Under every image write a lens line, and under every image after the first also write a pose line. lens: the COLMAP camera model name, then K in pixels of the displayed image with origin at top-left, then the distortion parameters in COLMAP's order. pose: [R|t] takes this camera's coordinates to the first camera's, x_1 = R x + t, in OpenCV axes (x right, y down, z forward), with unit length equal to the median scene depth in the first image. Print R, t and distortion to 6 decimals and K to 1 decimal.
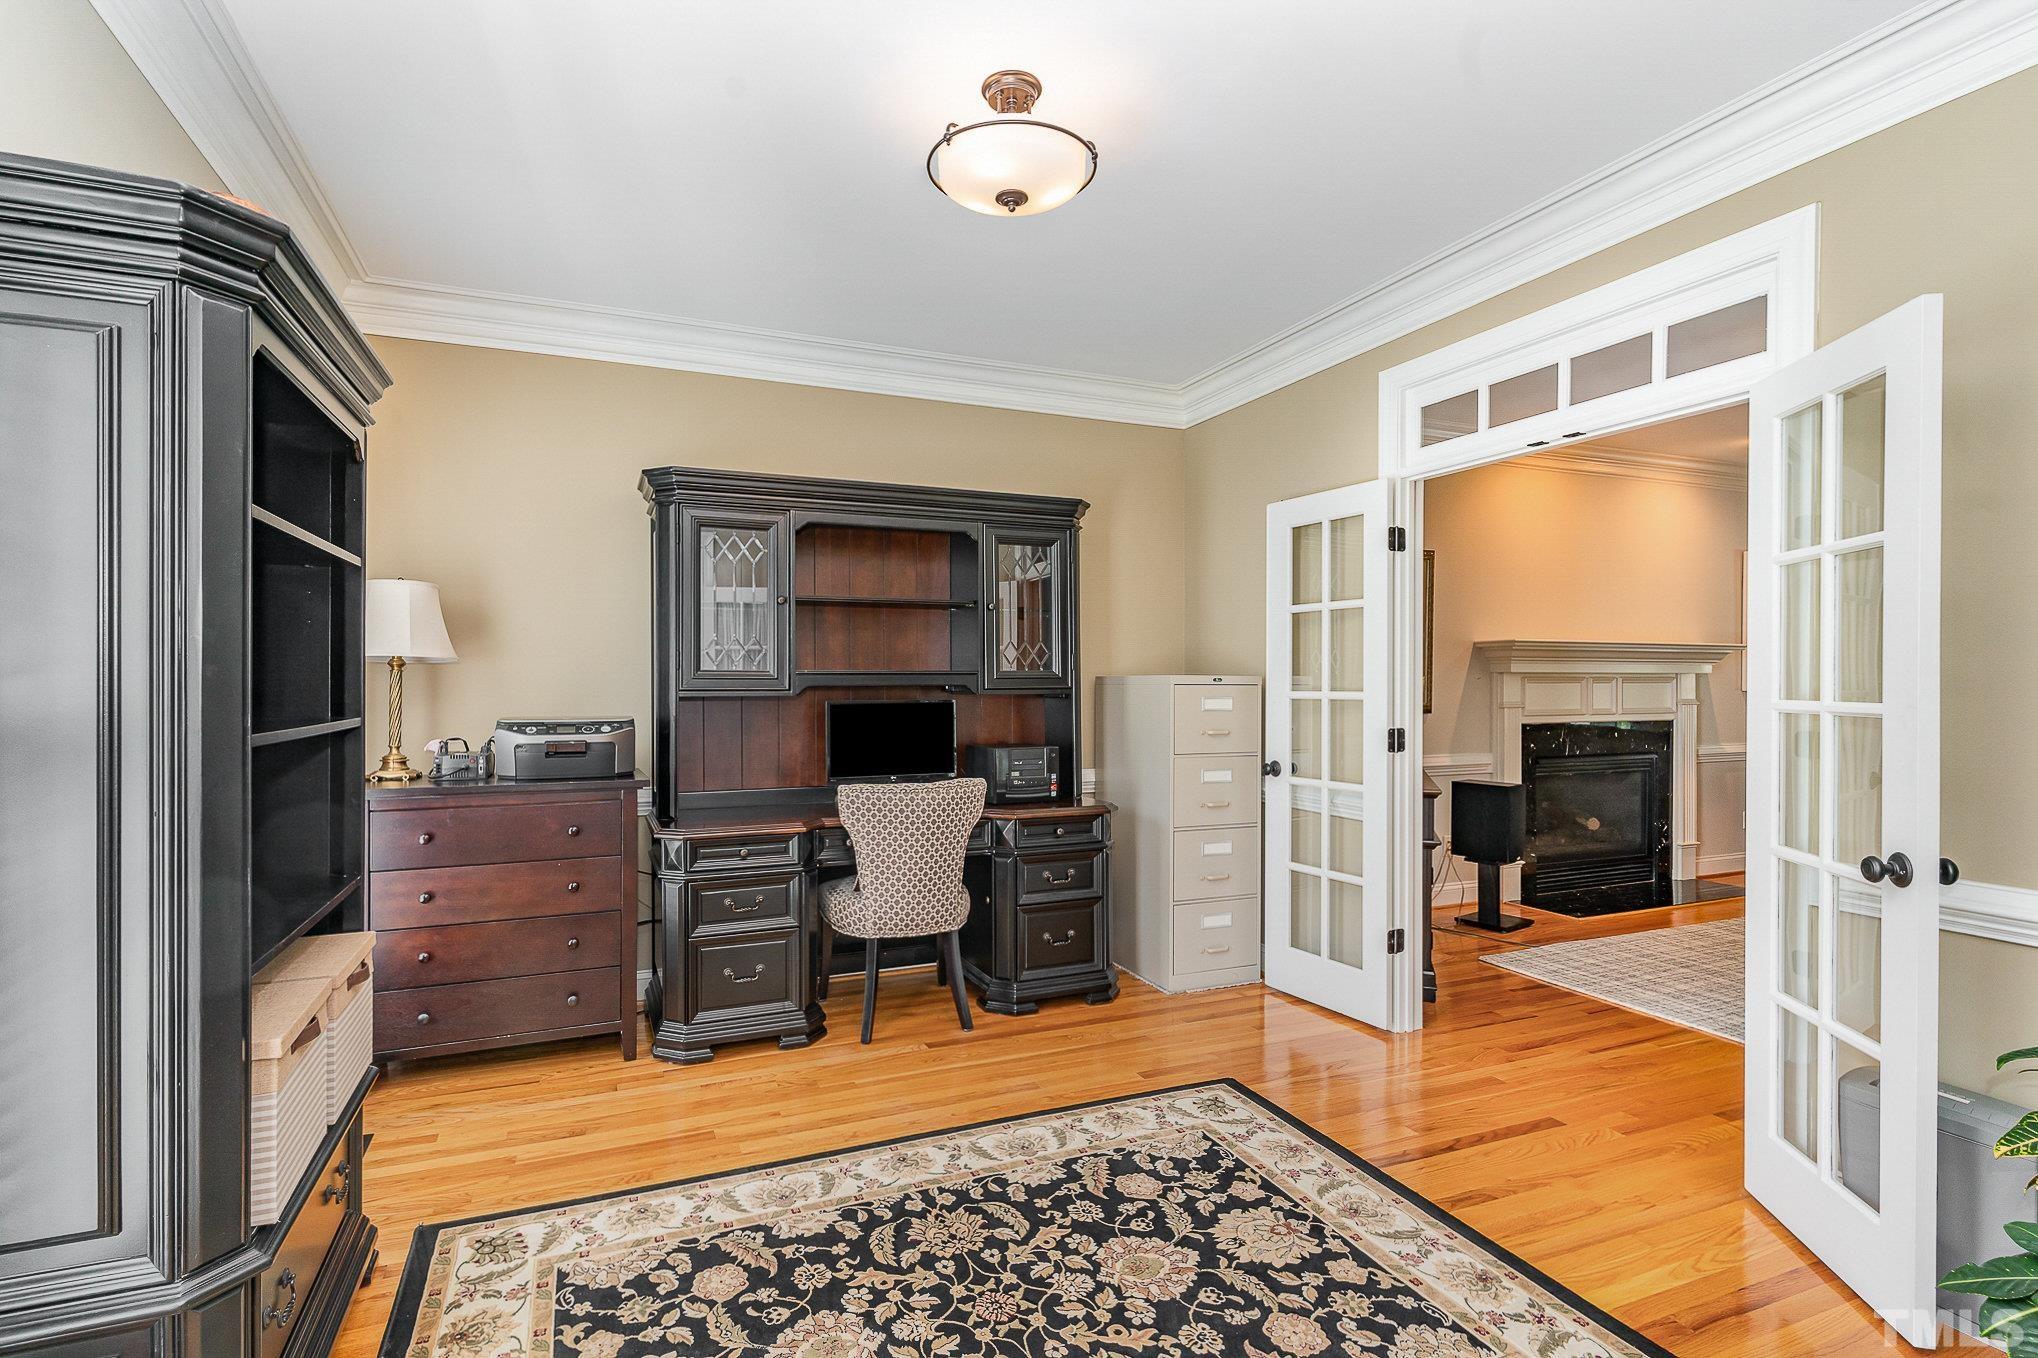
lens RADIAL K [[980.1, 0, 999.1], [0, 980.1, 678.5], [0, 0, 1]] dist [0.010937, 0.000687]
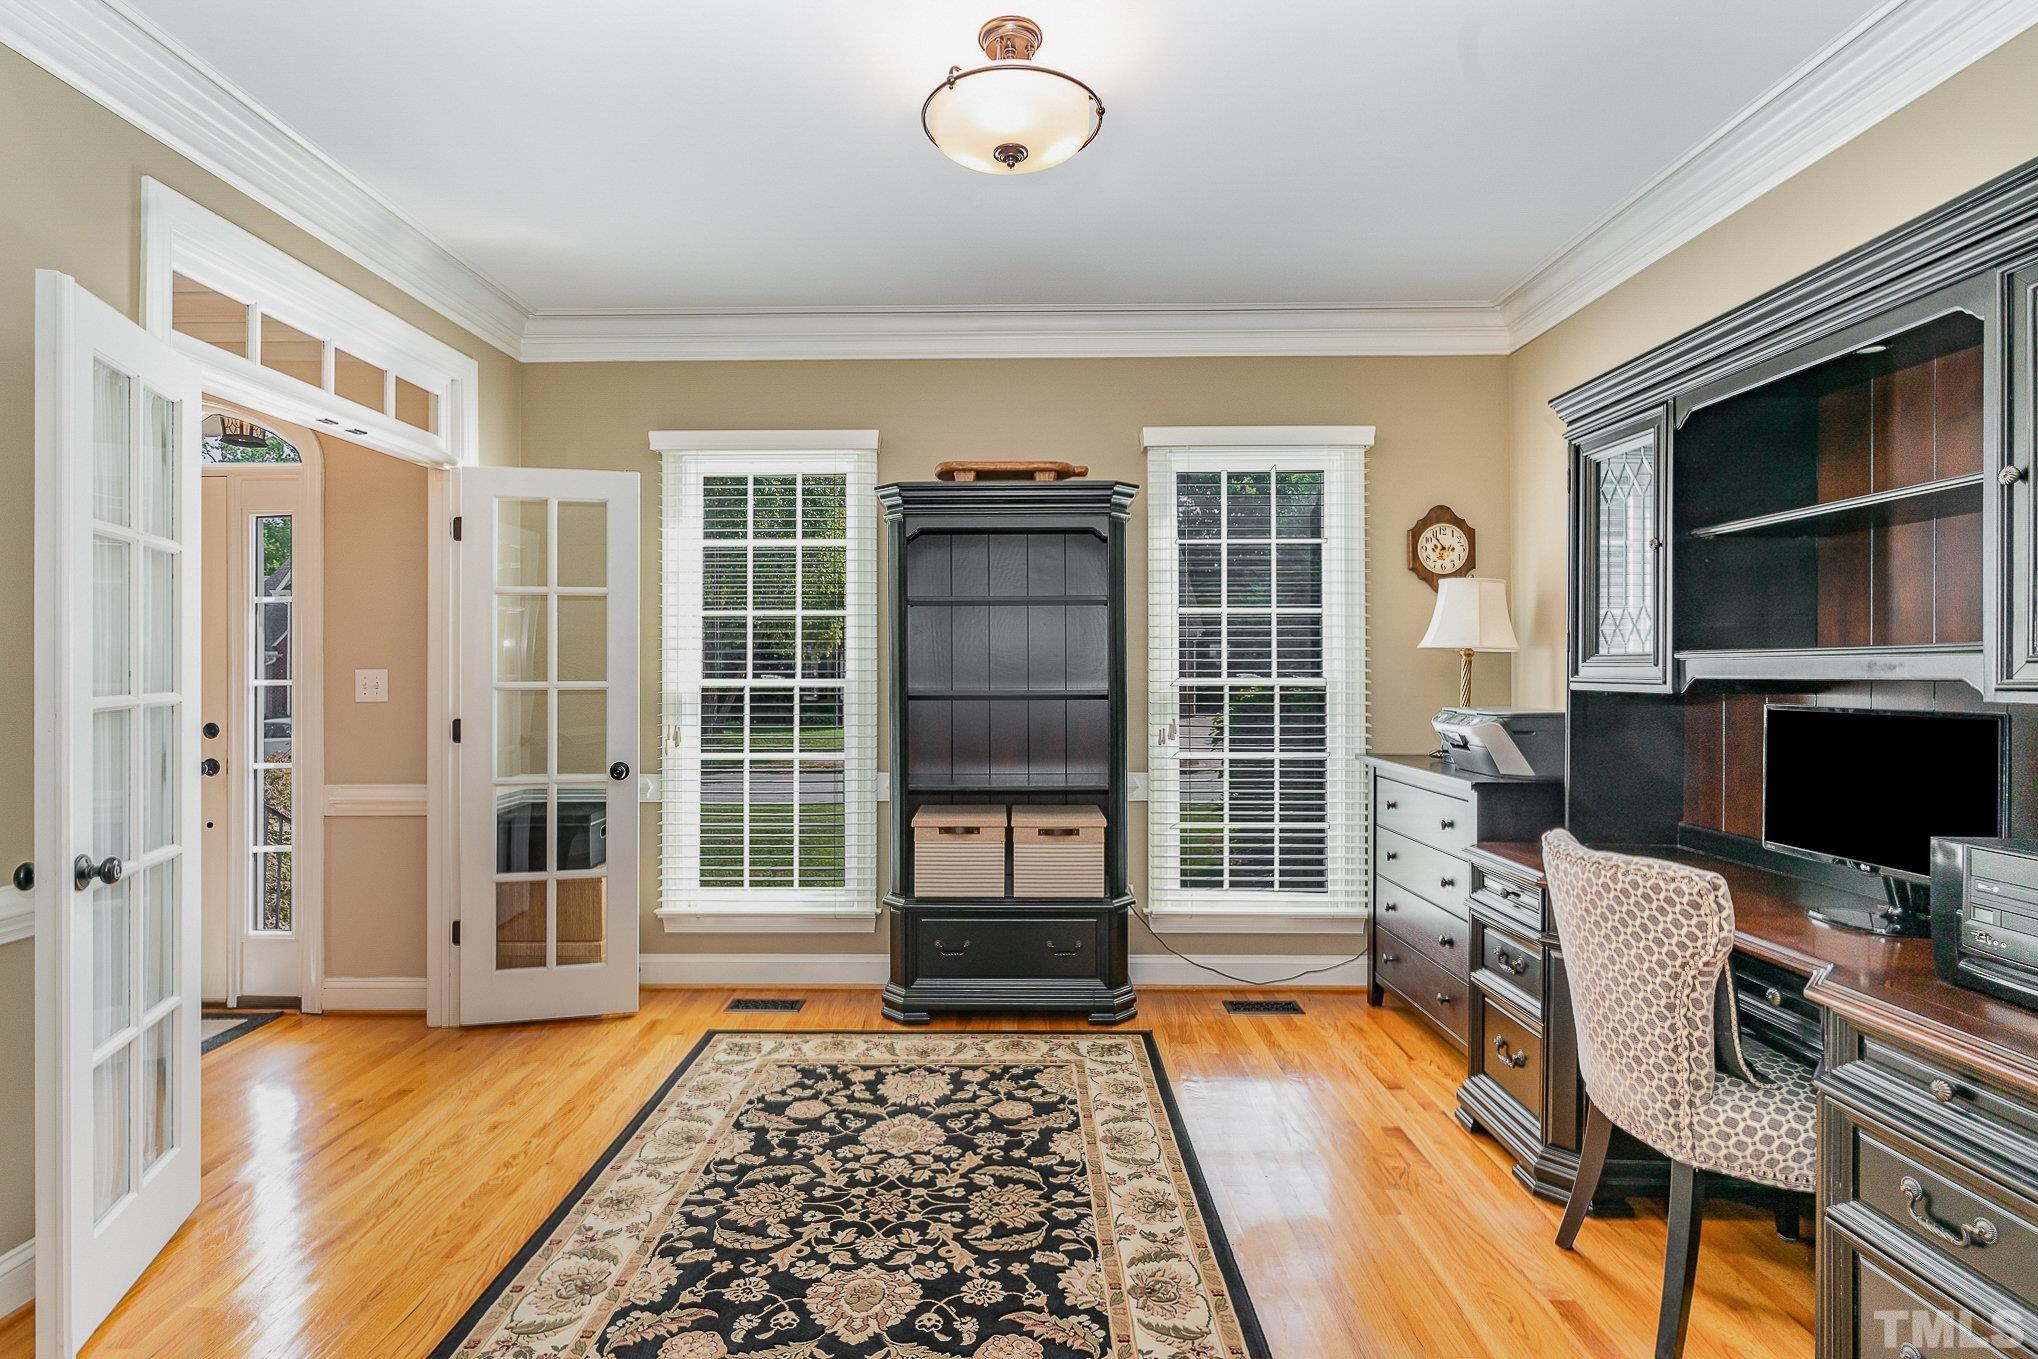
lens RADIAL K [[980.1, 0, 999.1], [0, 980.1, 679.0], [0, 0, 1]] dist [0.010937, 0.000687]
pose [[-0.398749, 0.008708, -0.917019, 0.924367], [0.005865, 0.999959, 0.006945, 0.002344], [0.917042, -0.002609, -0.398783, 1.451791]]
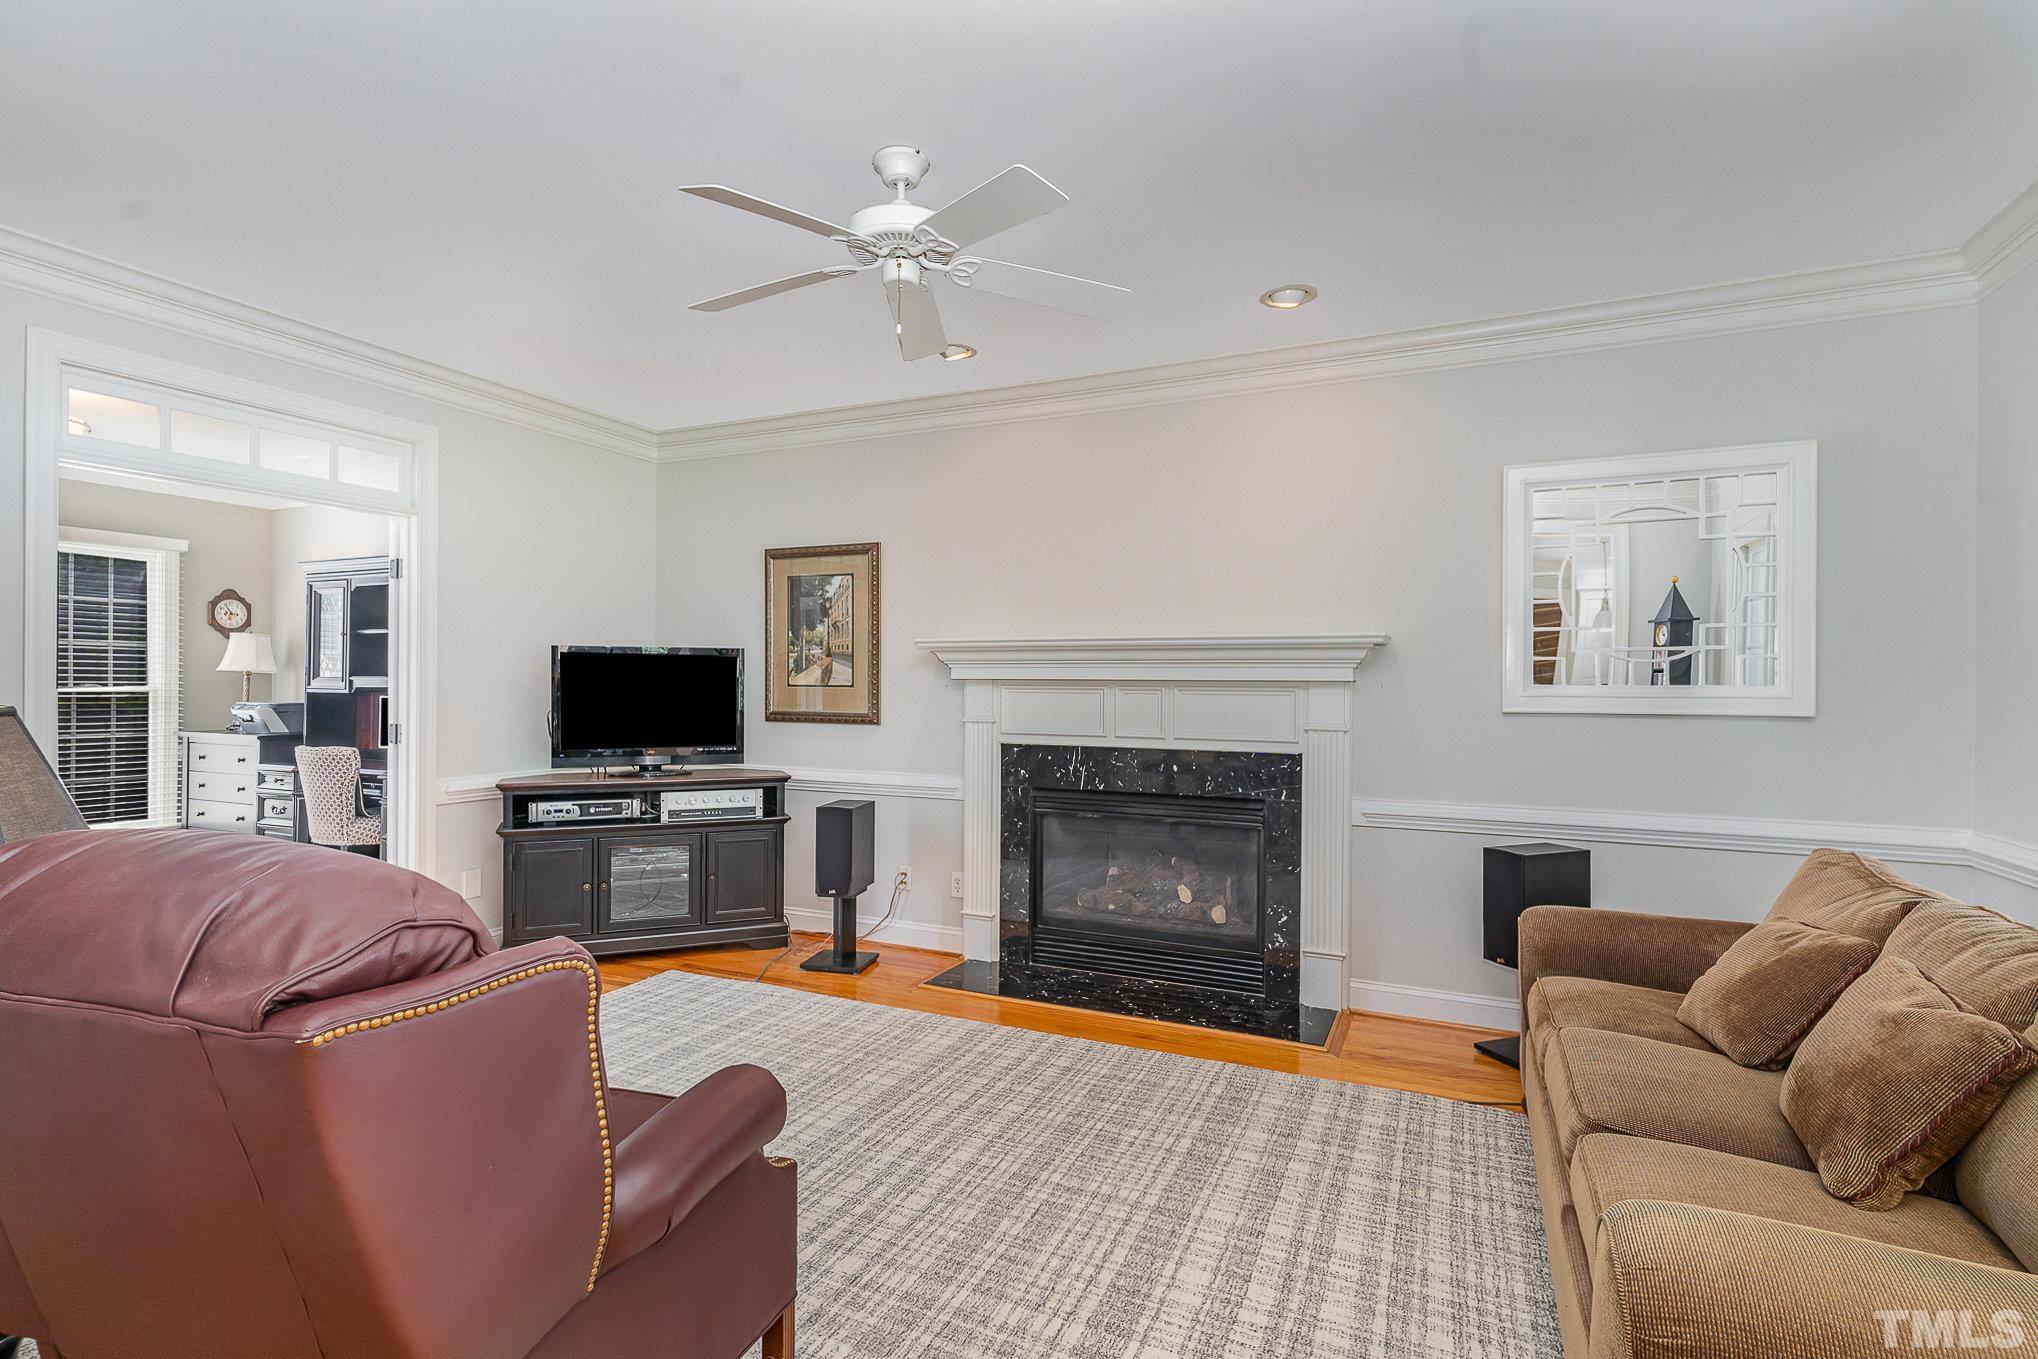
lens RADIAL K [[980.1, 0, 999.1], [0, 980.1, 679.0], [0, 0, 1]] dist [0.010937, 0.000687]
pose [[0.666154, 0.003359, -0.745807, 2.950958], [-0.004308, 0.999991, 0.000656, -0.019207], [0.745802, 0.002776, 0.666162, 1.212712]]
